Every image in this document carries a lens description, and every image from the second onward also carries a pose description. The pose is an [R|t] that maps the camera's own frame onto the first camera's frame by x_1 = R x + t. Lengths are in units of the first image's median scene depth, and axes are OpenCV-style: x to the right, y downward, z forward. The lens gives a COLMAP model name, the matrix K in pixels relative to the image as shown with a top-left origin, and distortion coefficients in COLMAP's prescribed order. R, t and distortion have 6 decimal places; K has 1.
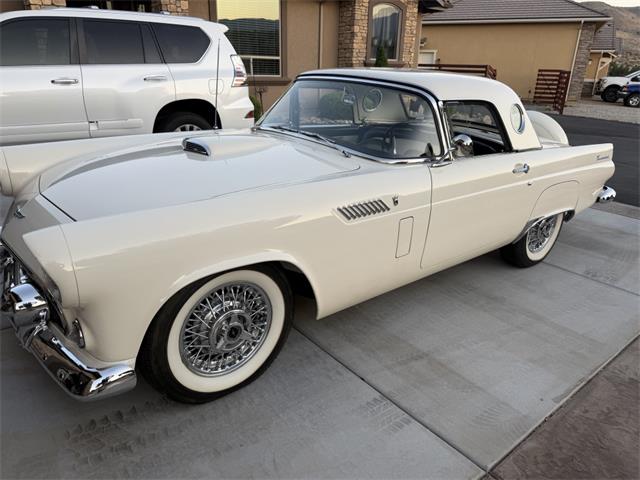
lens RADIAL K [[459.1, 0, 320.0], [0, 459.1, 240.0], [0, 0, 1]] dist [-0.000927, -0.007135]
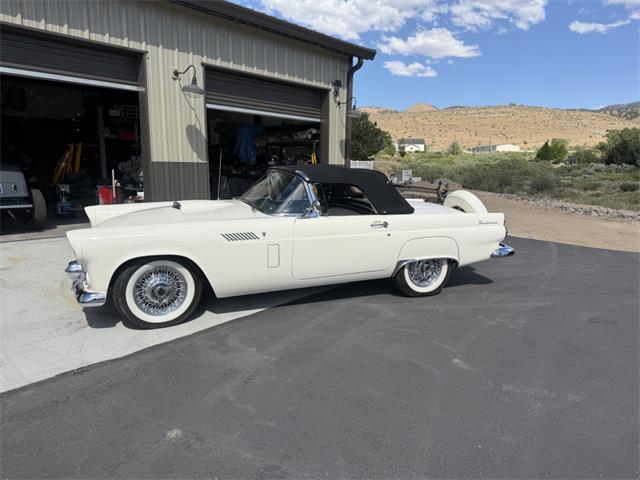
lens RADIAL K [[449.6, 0, 323.0], [0, 449.6, 246.0], [0, 0, 1]] dist [0.059921, -0.083042]
pose [[0.961125, 0.032384, -0.274207, 0.529696], [-0.077615, 0.984743, -0.155747, 0.132738], [0.264980, 0.170975, 0.948975, -0.375915]]
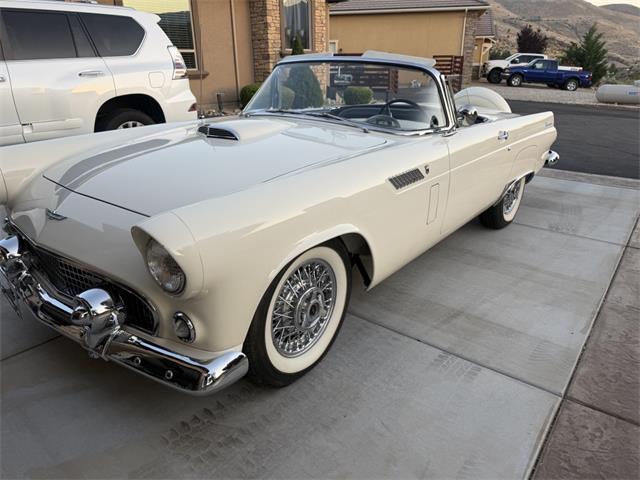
lens RADIAL K [[462.8, 0, 320.0], [0, 462.8, 240.0], [0, 0, 1]] dist [-0.007278, -0.006243]
pose [[0.973984, -0.112279, 0.196848, -0.181213], [0.110598, 0.993673, 0.019548, 0.017016], [-0.197798, 0.002731, 0.980239, 0.006079]]
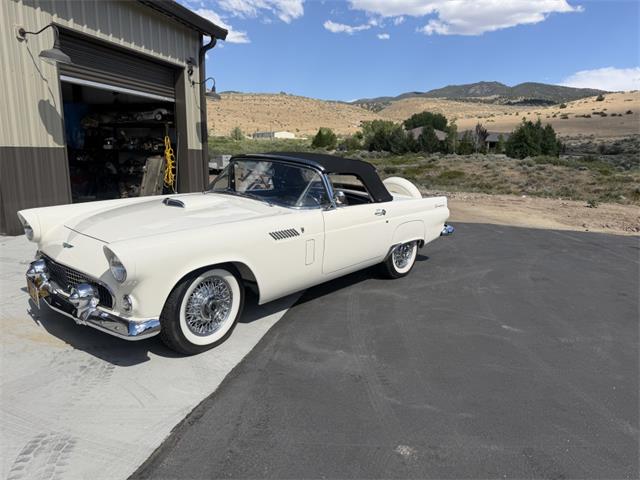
lens RADIAL K [[449.6, 0, 323.0], [0, 449.6, 246.0], [0, 0, 1]] dist [0.059921, -0.083042]
pose [[0.981600, -0.049181, 0.184508, -0.041937], [0.072974, 0.989537, -0.124468, 0.111840], [-0.176456, 0.135642, 0.974918, -0.373304]]
